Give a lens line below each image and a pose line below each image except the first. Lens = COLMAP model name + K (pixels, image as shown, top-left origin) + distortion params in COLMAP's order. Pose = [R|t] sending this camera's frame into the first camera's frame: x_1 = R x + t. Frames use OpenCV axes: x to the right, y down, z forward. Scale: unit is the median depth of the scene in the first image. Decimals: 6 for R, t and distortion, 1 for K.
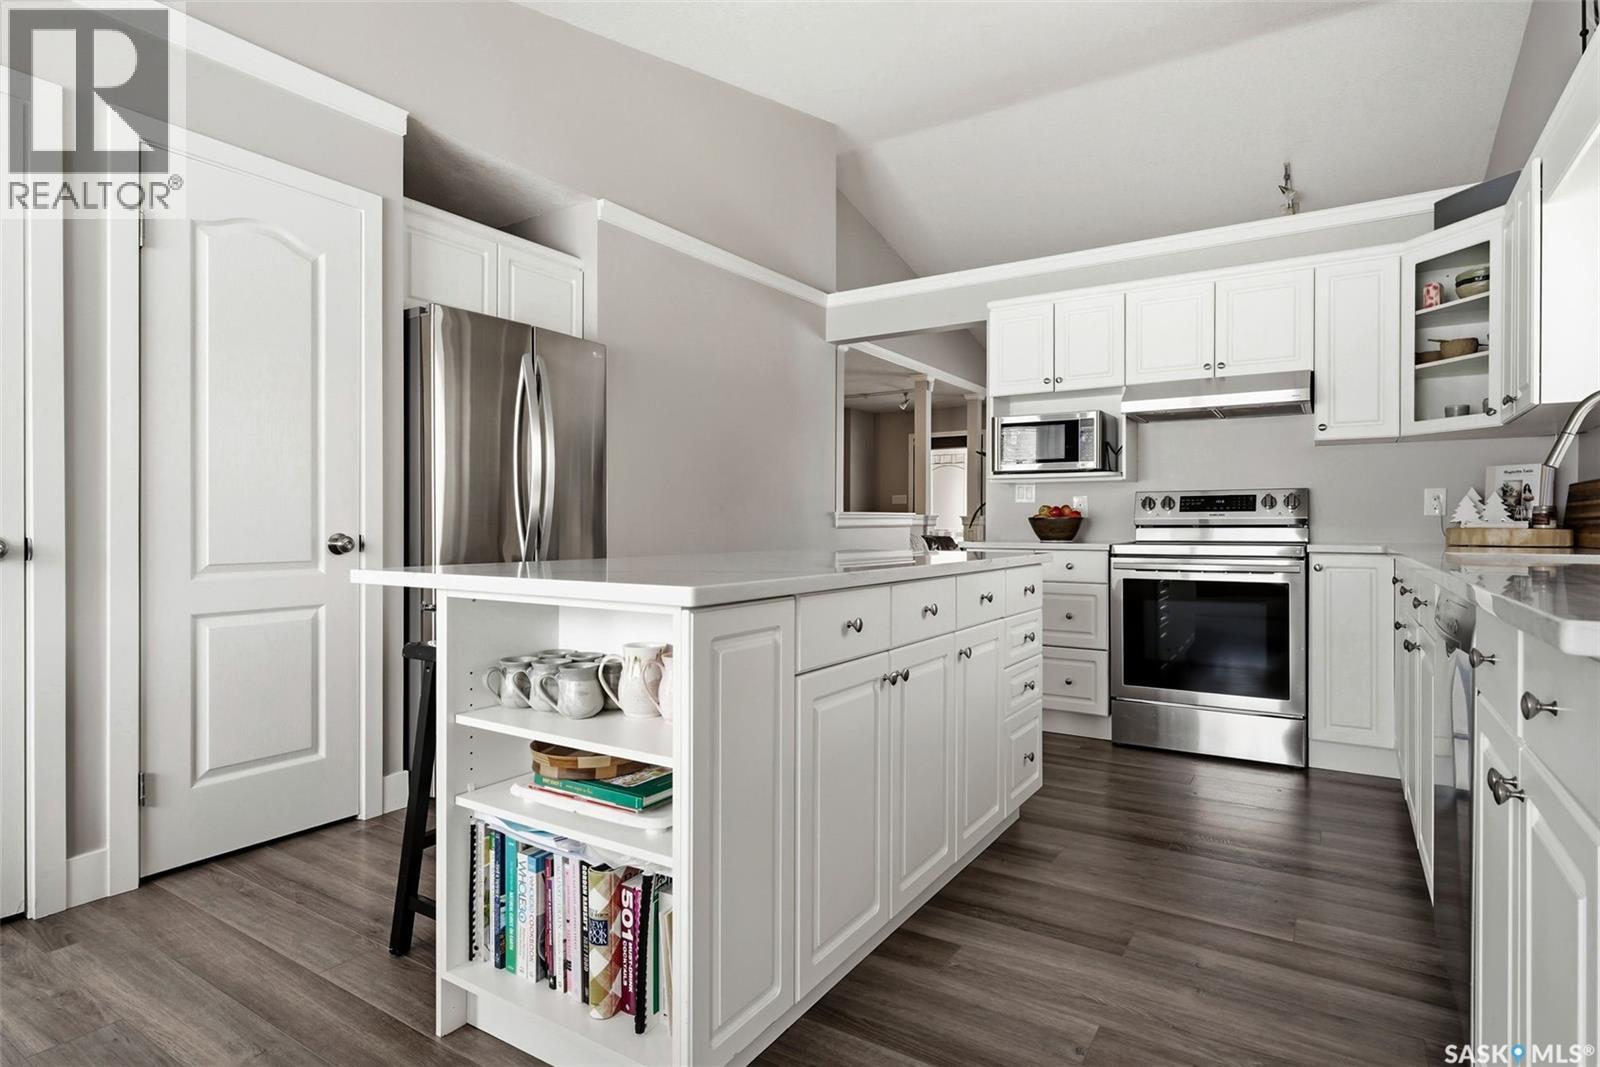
lens RADIAL K [[837.6, 0, 793.3], [0, 837.6, 525.1], [0, 0, 1]] dist [-0.000894, -0.000820]
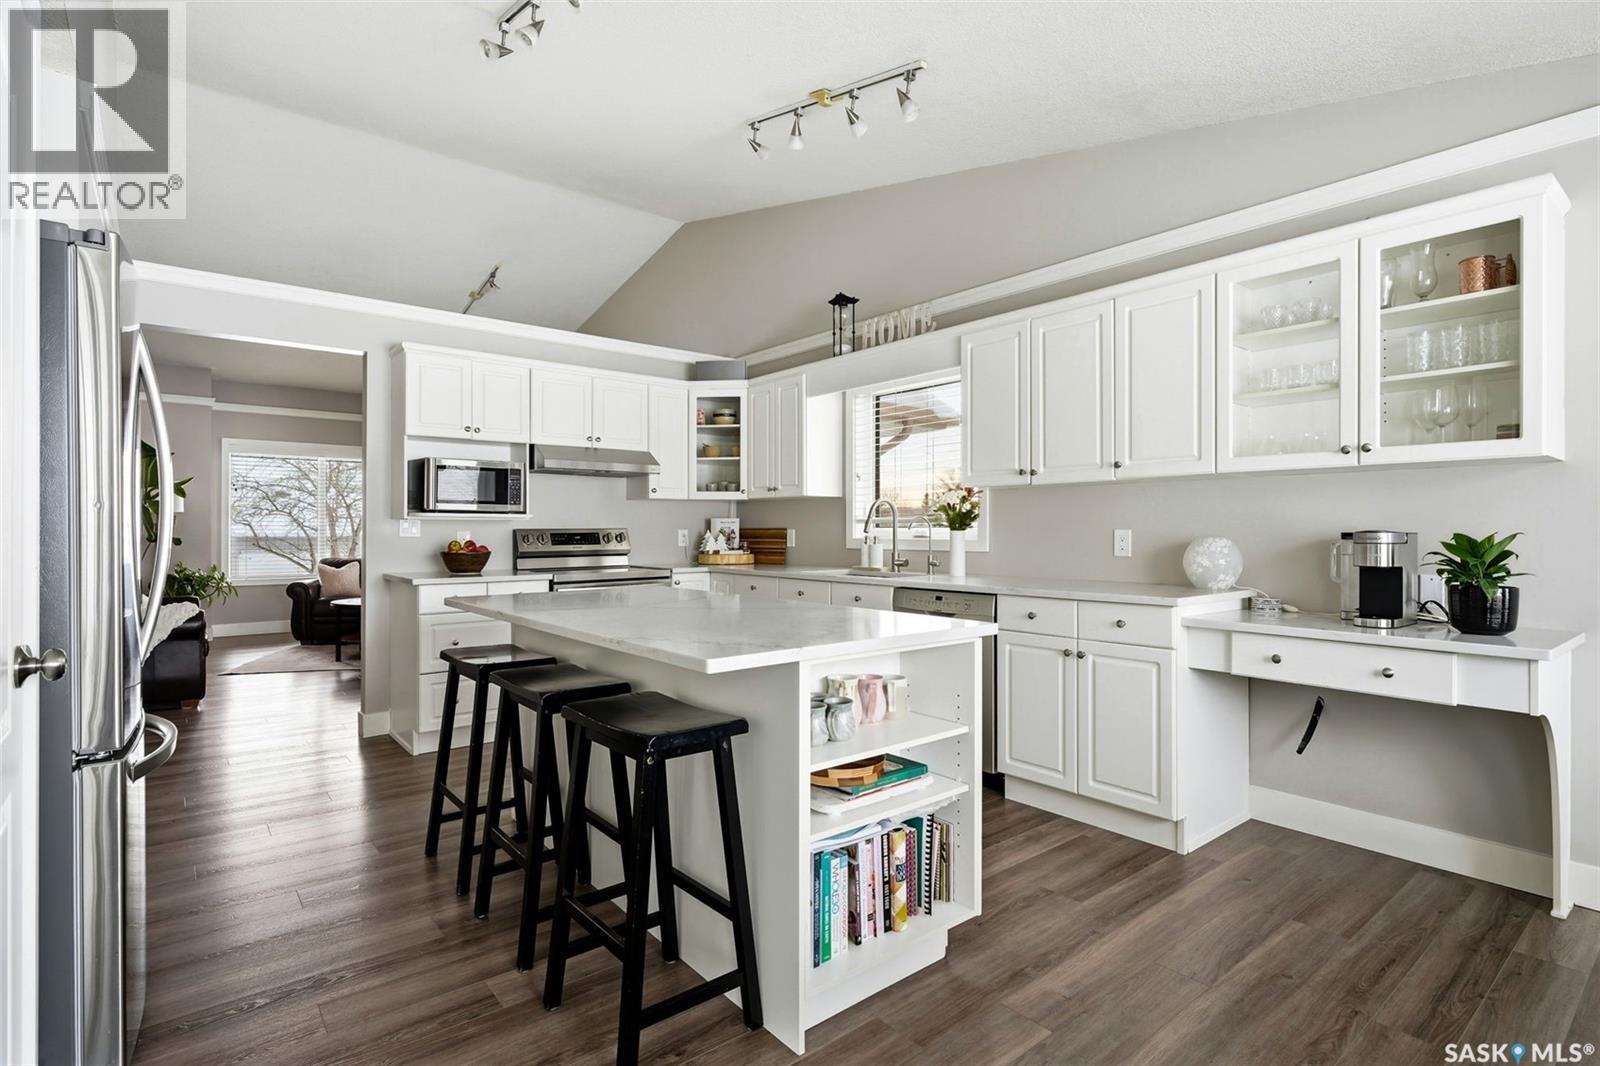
lens RADIAL K [[773.9, 0, 804.7], [0, 773.9, 528.3], [0, 0, 1]] dist [0.001308, -0.000246]
pose [[0.304517, 0.000951, 0.952506, -0.599275], [0.002383, 0.999996, -0.001761, -0.041756], [-0.952504, 0.002806, 0.304514, 0.286386]]
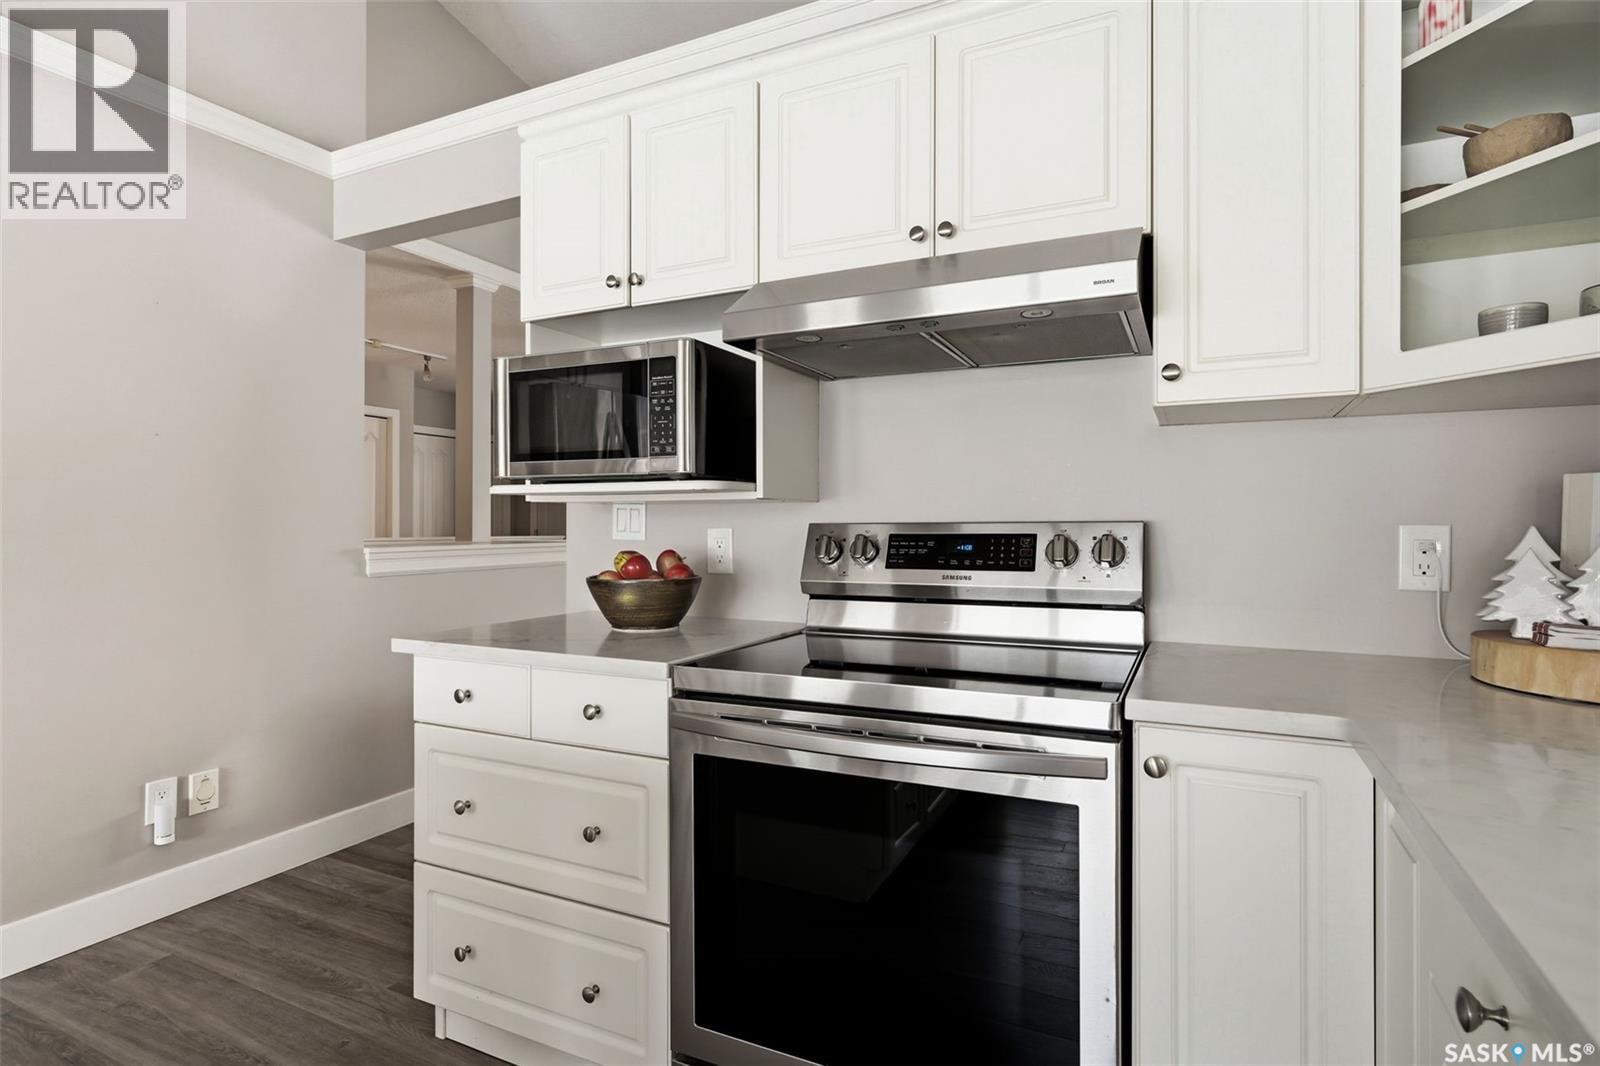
lens RADIAL K [[837.6, 0, 793.3], [0, 837.6, 524.6], [0, 0, 1]] dist [-0.000894, -0.000820]
pose [[0.993074, -0.002371, 0.117467, 0.383732], [0.002795, 0.999990, -0.003451, -0.041326], [-0.117458, 0.003755, 0.993071, 0.590845]]
